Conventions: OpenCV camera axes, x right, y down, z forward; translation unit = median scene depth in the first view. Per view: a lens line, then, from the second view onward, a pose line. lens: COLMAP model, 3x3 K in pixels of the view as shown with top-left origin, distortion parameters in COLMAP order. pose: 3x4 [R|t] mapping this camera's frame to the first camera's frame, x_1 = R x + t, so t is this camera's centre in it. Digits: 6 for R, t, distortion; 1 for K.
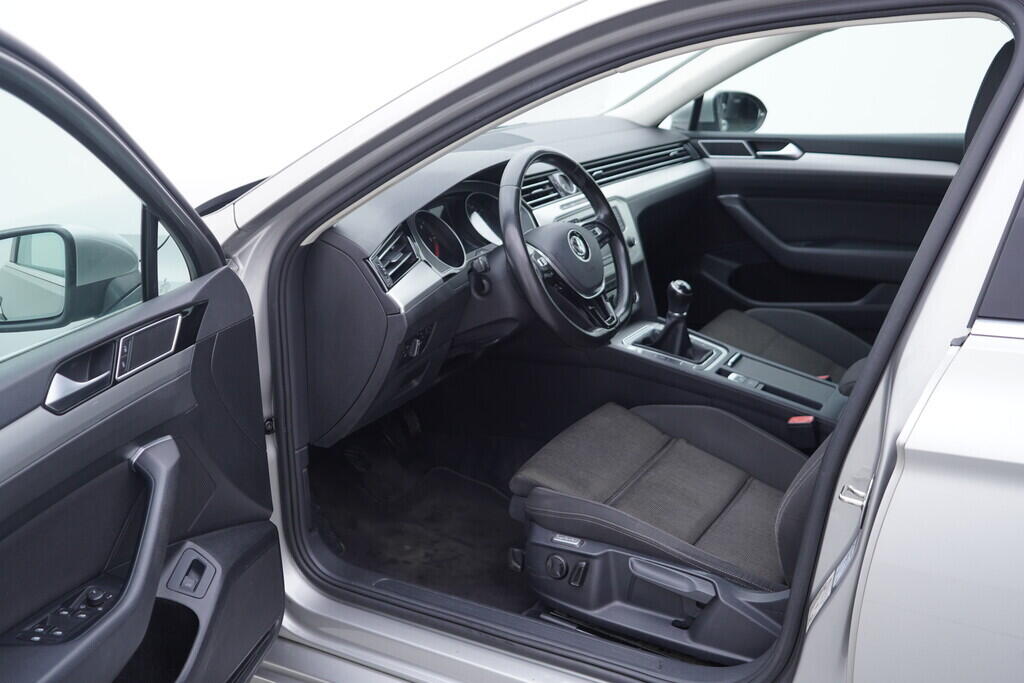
lens RADIAL K [[1041.8, 0, 512.0], [0, 1041.8, 341.5], [0, 0, 1]] dist [0.003123, 0.005247]
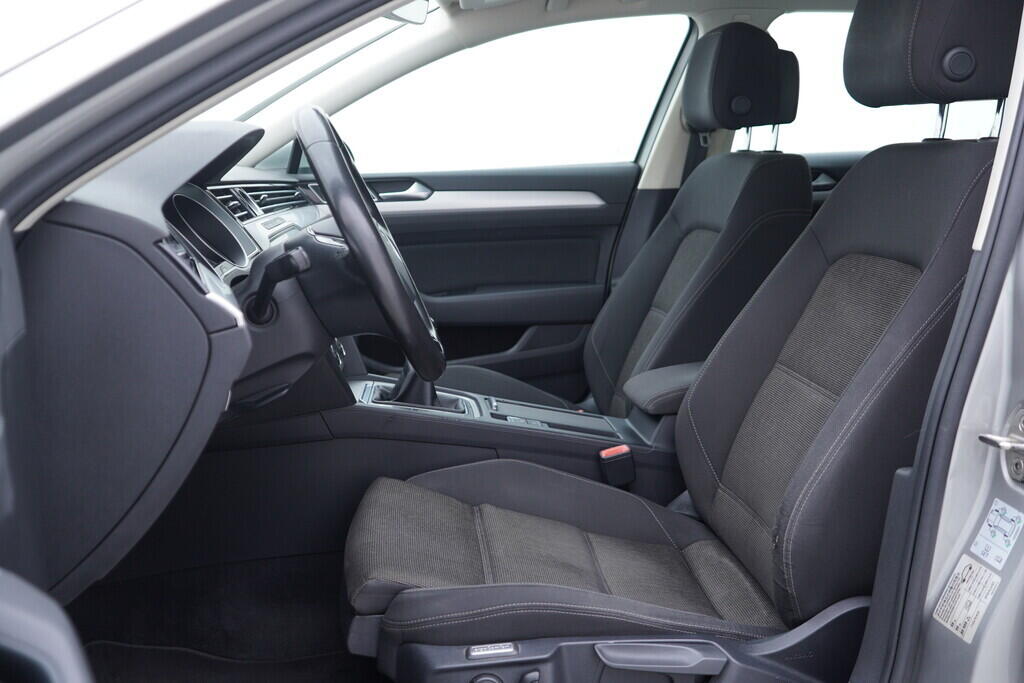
lens RADIAL K [[1041.8, 0, 512.0], [0, 1041.8, 341.5], [0, 0, 1]] dist [0.003123, 0.005247]
pose [[0.820320, -0.097751, 0.563489, -0.279209], [0.175997, 0.980618, -0.086101, 0.052966], [-0.544151, 0.169803, 0.821624, 0.385055]]
